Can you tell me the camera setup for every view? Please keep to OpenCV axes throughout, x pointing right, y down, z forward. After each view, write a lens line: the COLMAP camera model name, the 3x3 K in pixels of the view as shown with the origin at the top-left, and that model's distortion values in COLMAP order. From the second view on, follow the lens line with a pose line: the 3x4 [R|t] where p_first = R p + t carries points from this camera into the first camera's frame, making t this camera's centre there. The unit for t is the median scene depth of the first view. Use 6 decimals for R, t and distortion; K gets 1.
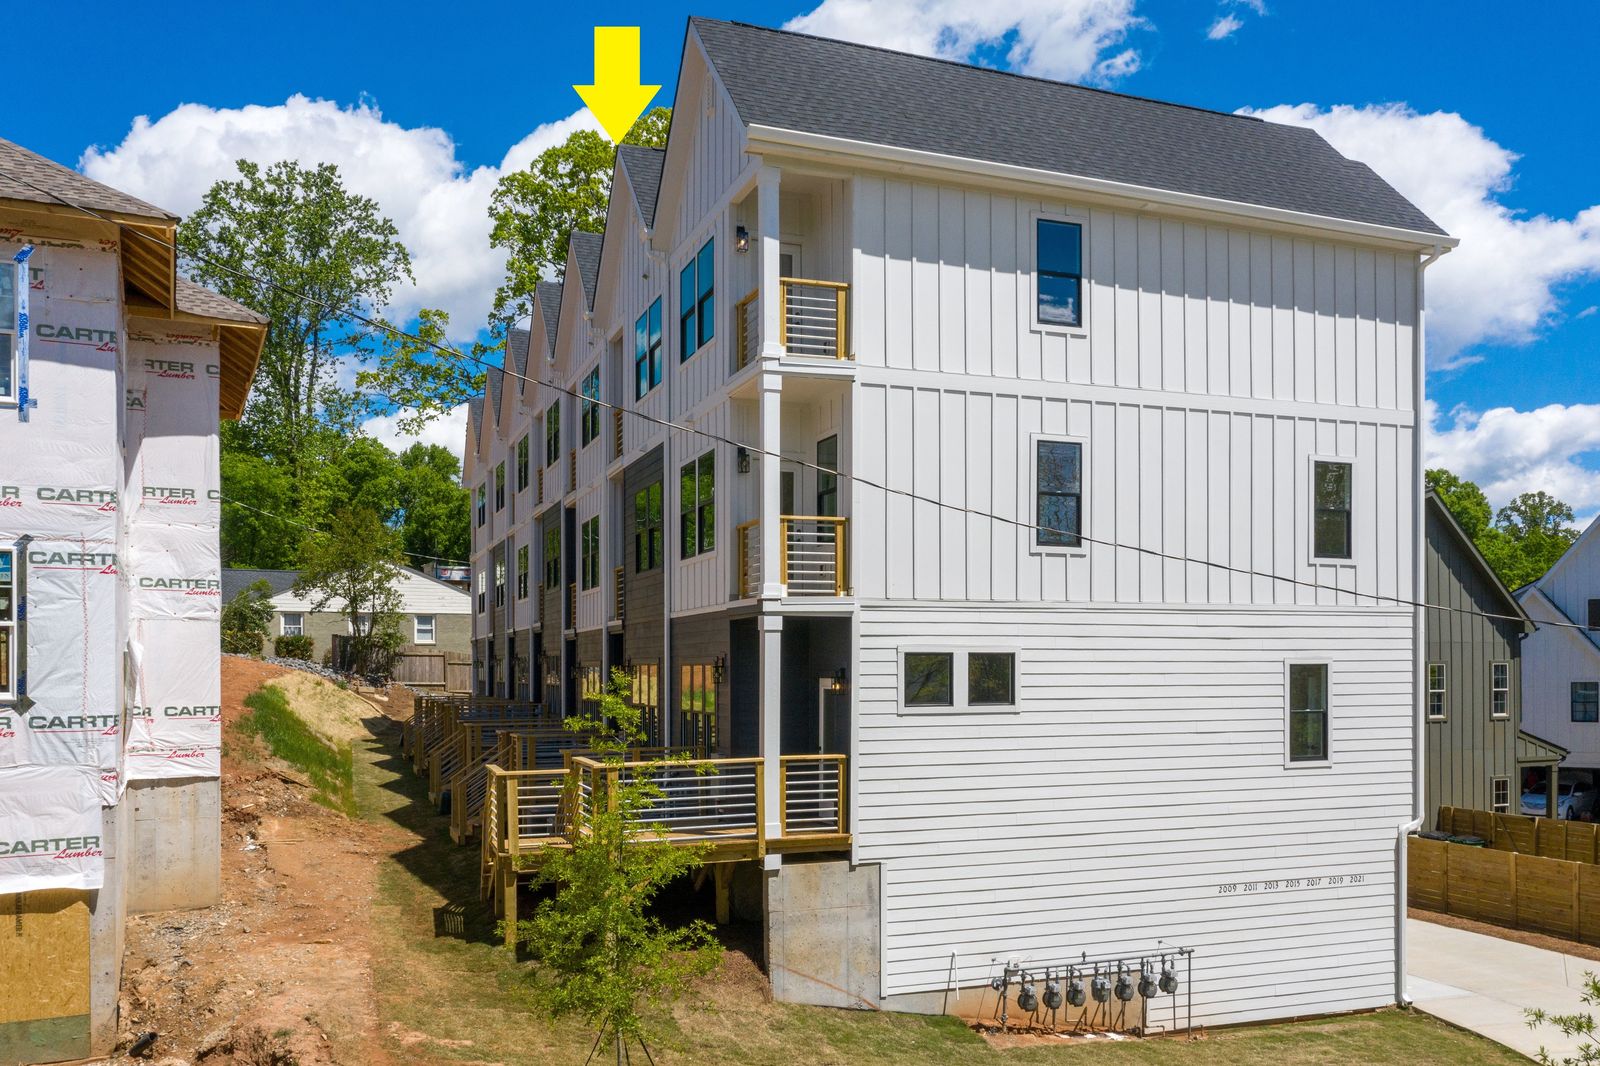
lens RADIAL K [[1258.7, 0, 797.2], [0, 1258.7, 586.5], [0, 0, 1]] dist [-0.009719, -0.002511]
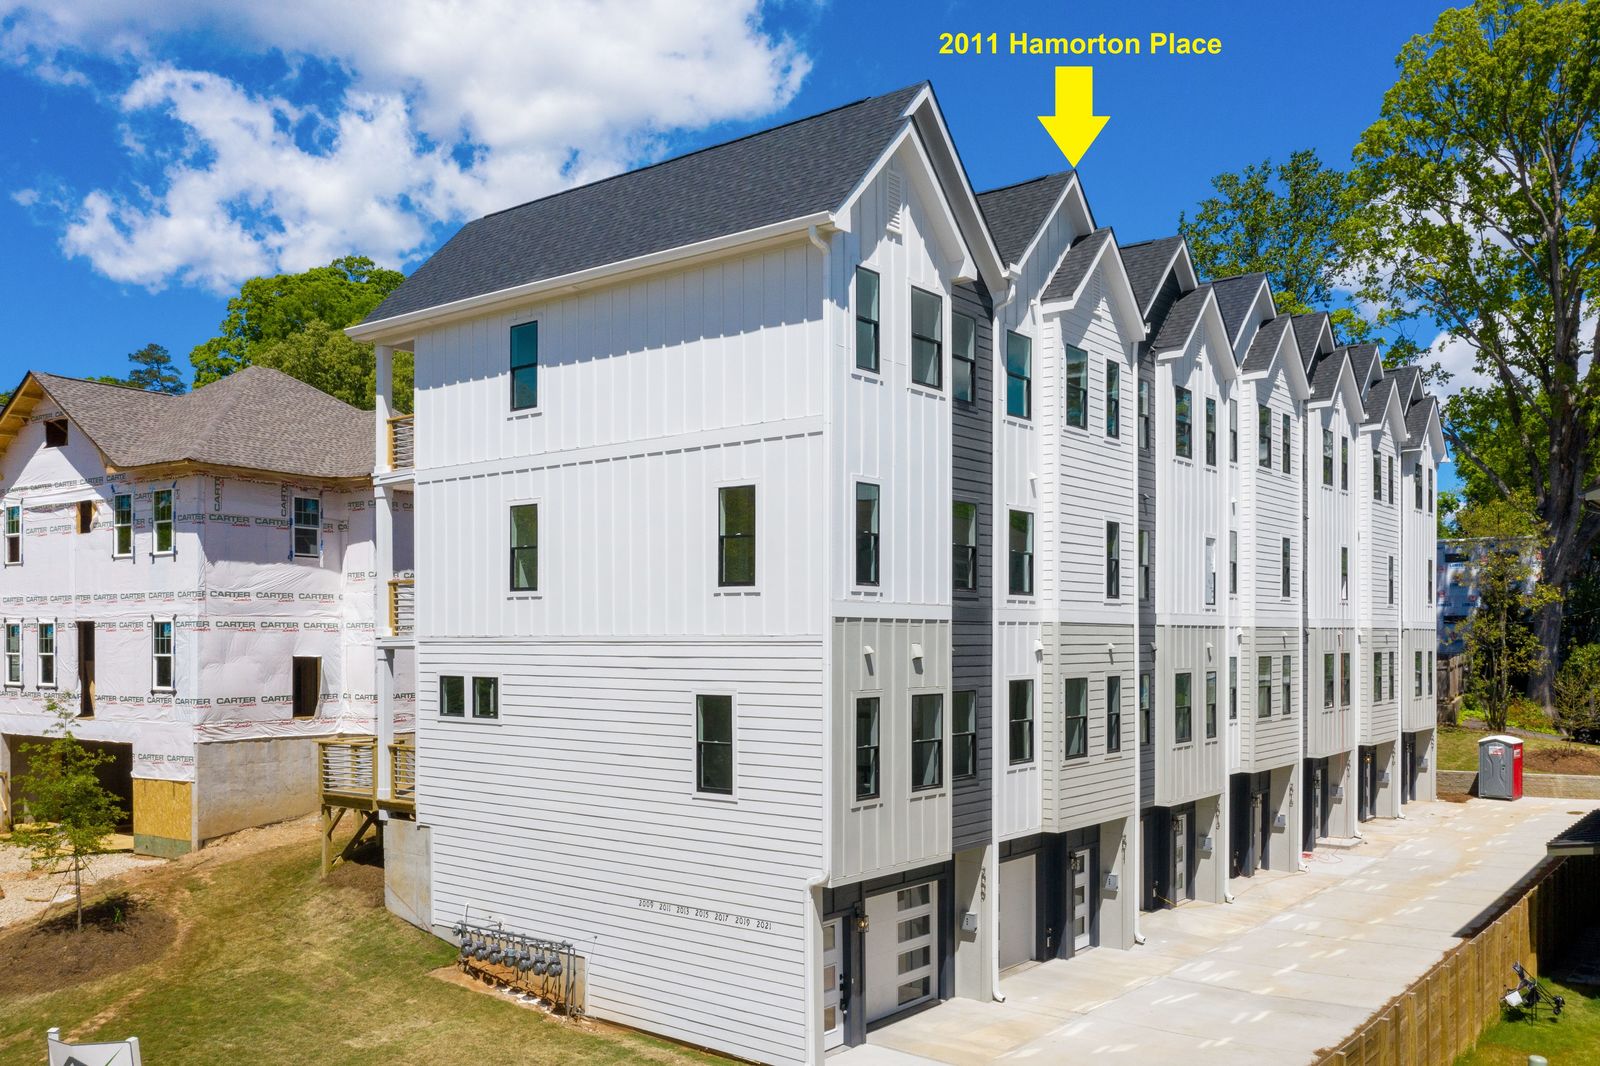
lens RADIAL K [[1332.4, 0, 800.9], [0, 1332.4, 676.1], [0, 0, 1]] dist [-0.007540, -0.002581]
pose [[0.519224, 0.004257, -0.854627, 1.455207], [0.008530, 0.999912, 0.010163, 0.039782], [0.854595, -0.012567, 0.519142, 0.558941]]
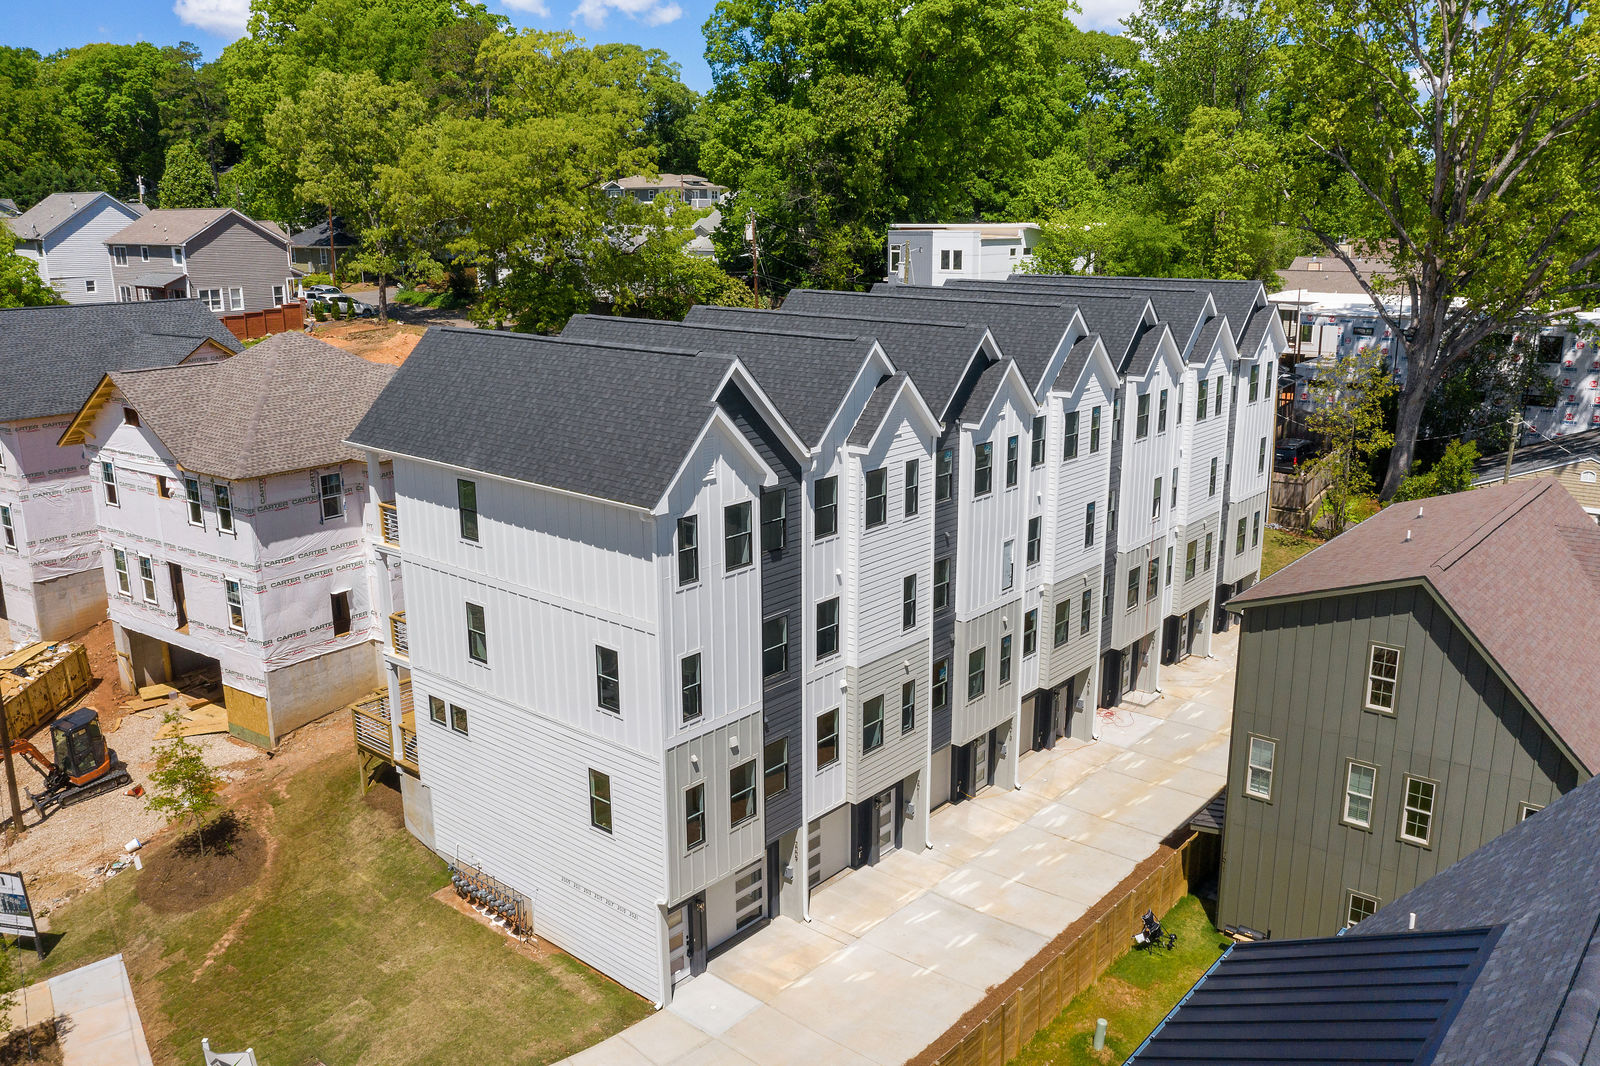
lens RADIAL K [[1258.7, 0, 797.2], [0, 1258.7, 586.5], [0, 0, 1]] dist [-0.009719, -0.002511]
pose [[0.490930, 0.221925, -0.842459, 1.891724], [0.009001, 0.965667, 0.259626, -0.585668], [0.871152, -0.135041, 0.472078, 0.571807]]
